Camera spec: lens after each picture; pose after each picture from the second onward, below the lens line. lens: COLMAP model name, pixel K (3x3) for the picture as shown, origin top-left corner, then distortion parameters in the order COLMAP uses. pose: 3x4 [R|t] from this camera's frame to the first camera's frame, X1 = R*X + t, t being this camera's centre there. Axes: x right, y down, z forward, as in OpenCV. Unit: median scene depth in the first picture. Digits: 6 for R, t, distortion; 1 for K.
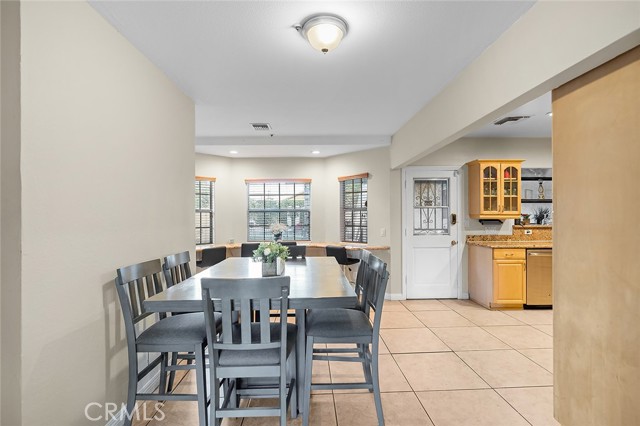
lens RADIAL K [[292.2, 0, 320.0], [0, 292.2, 213.0], [0, 0, 1]] dist [0.000143, 0.000083]
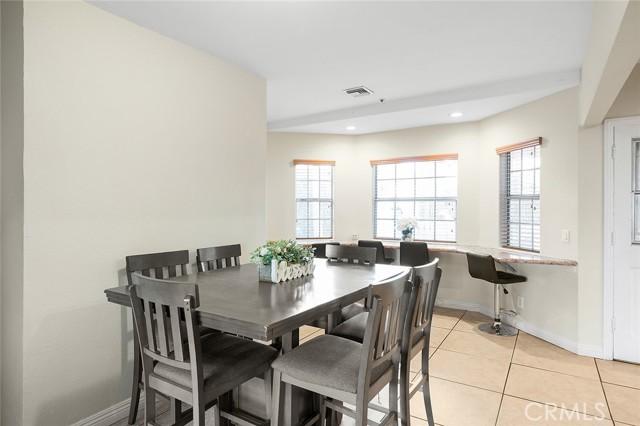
lens RADIAL K [[365.6, 0, 319.9], [0, 365.6, 203.5], [0, 0, 1]] dist [-0.000047, 0.000068]
pose [[0.826474, 0.003574, -0.562964, 0.223318], [-0.001568, 0.999991, 0.004046, -0.001064], [0.562973, -0.002462, 0.826472, 0.116123]]
